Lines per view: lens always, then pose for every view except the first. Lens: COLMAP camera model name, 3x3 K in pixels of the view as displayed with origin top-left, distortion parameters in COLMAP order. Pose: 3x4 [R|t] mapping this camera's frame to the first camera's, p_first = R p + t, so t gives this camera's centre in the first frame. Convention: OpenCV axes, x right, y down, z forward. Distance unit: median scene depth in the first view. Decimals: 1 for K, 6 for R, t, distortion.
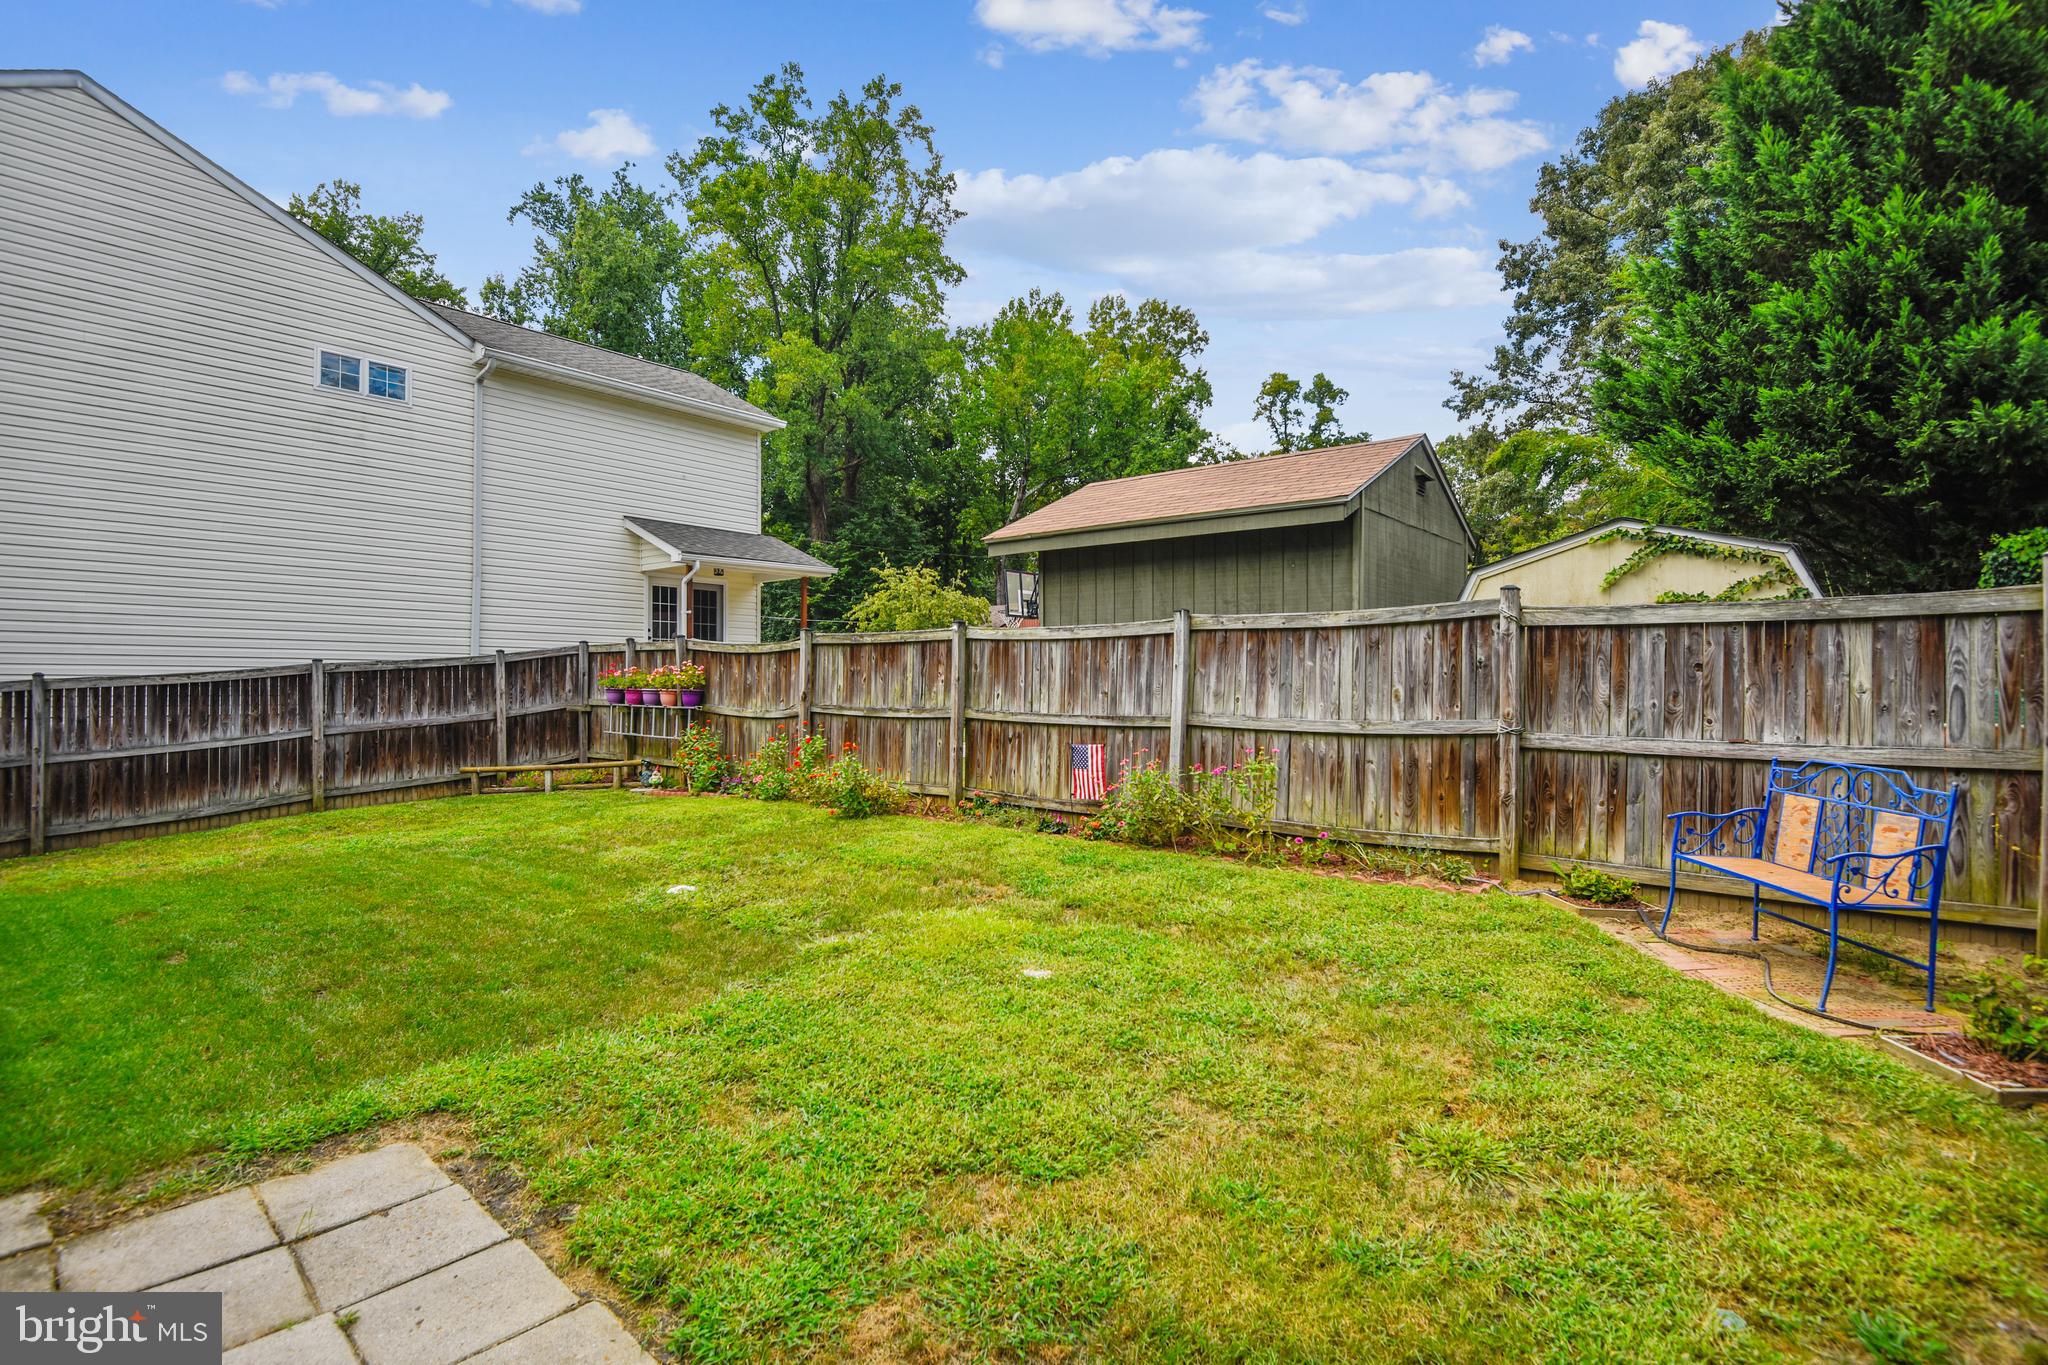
lens RADIAL K [[1013.7, 0, 1021.9], [0, 1013.7, 726.6], [0, 0, 1]] dist [0.019209, -0.001043]
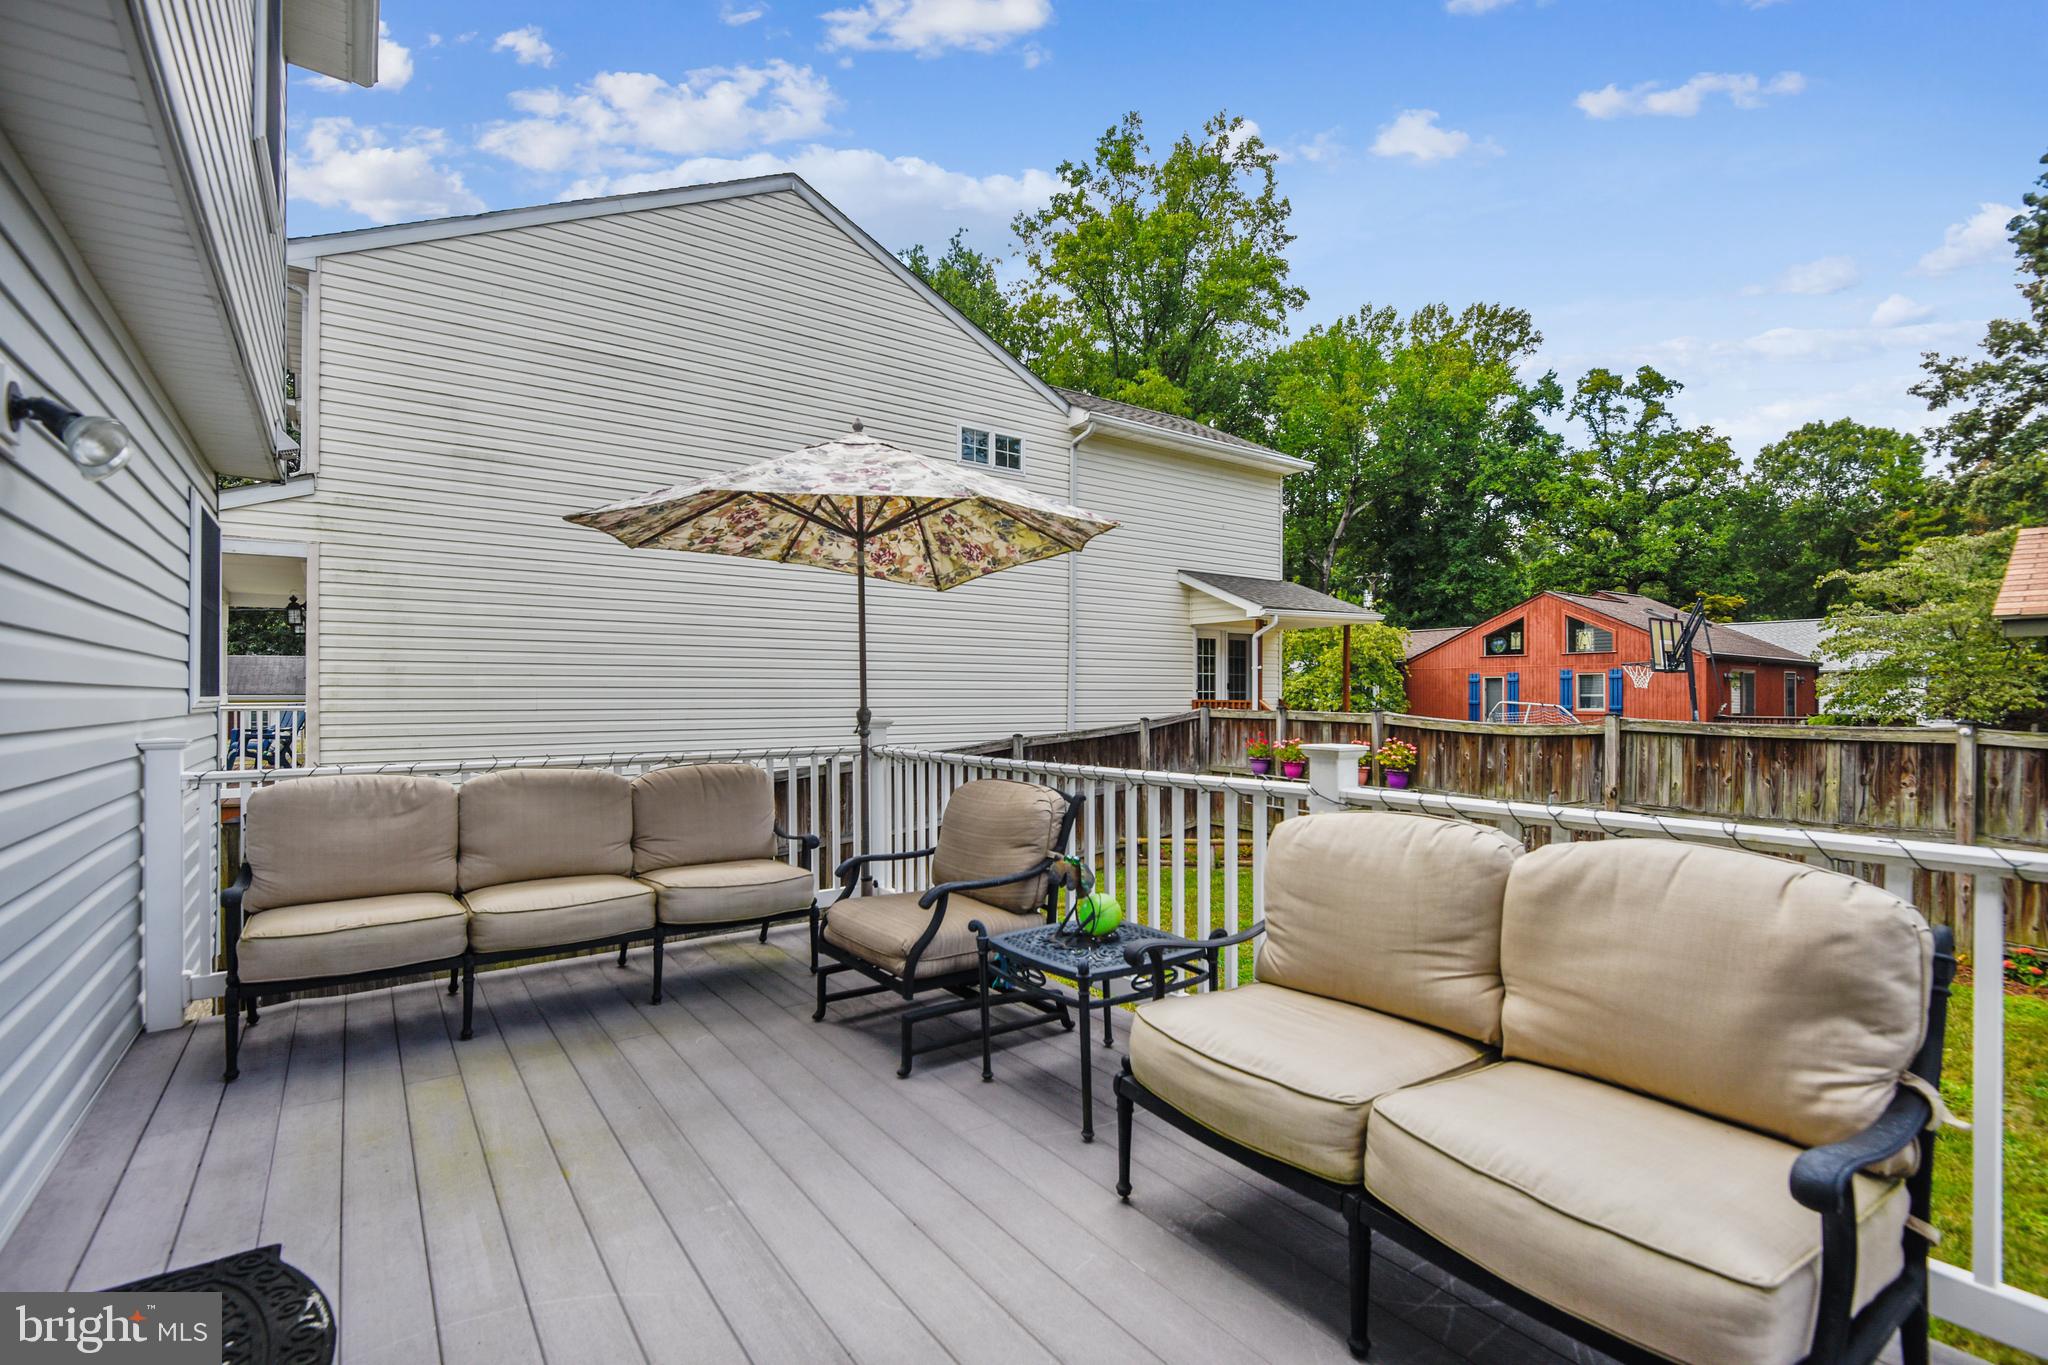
lens RADIAL K [[940.2, 0, 1021.1], [0, 940.2, 736.4], [0, 0, 1]] dist [0.040351, -0.018667]
pose [[0.970272, 0.014001, -0.241612, -0.091169], [-0.012354, 0.999889, 0.008331, -0.014040], [0.241702, -0.005099, 0.970337, 0.017994]]
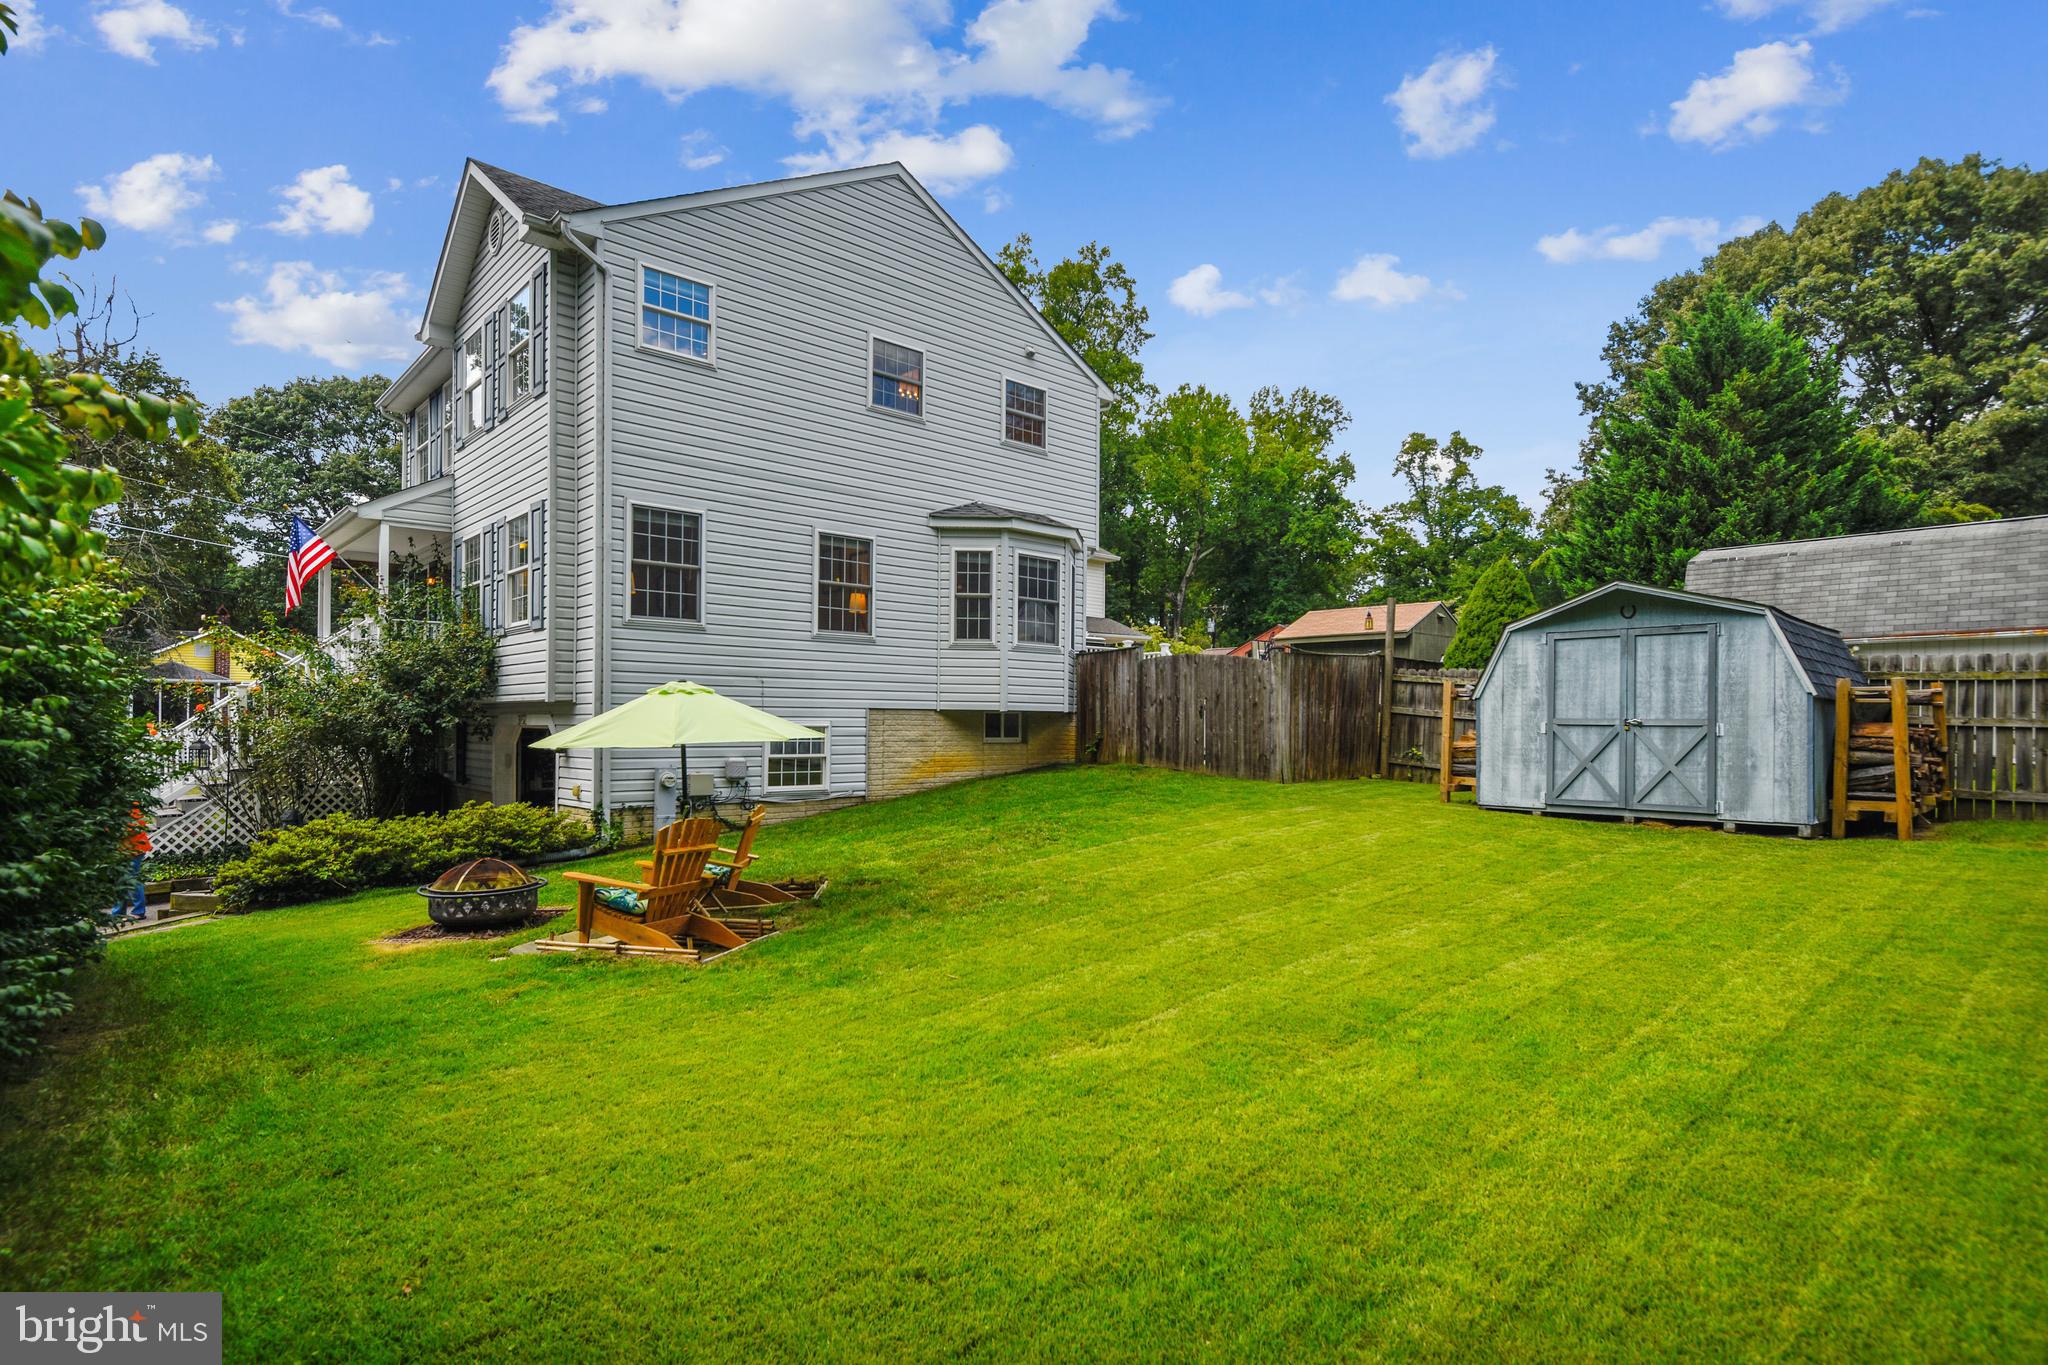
lens RADIAL K [[1013.7, 0, 1021.9], [0, 1013.7, 726.6], [0, 0, 1]] dist [0.019209, -0.001043]
pose [[0.991632, 0.007488, -0.128877, -0.054852], [-0.011592, 0.999448, -0.031120, 0.022331], [0.128573, 0.032353, 0.991172, -0.273475]]
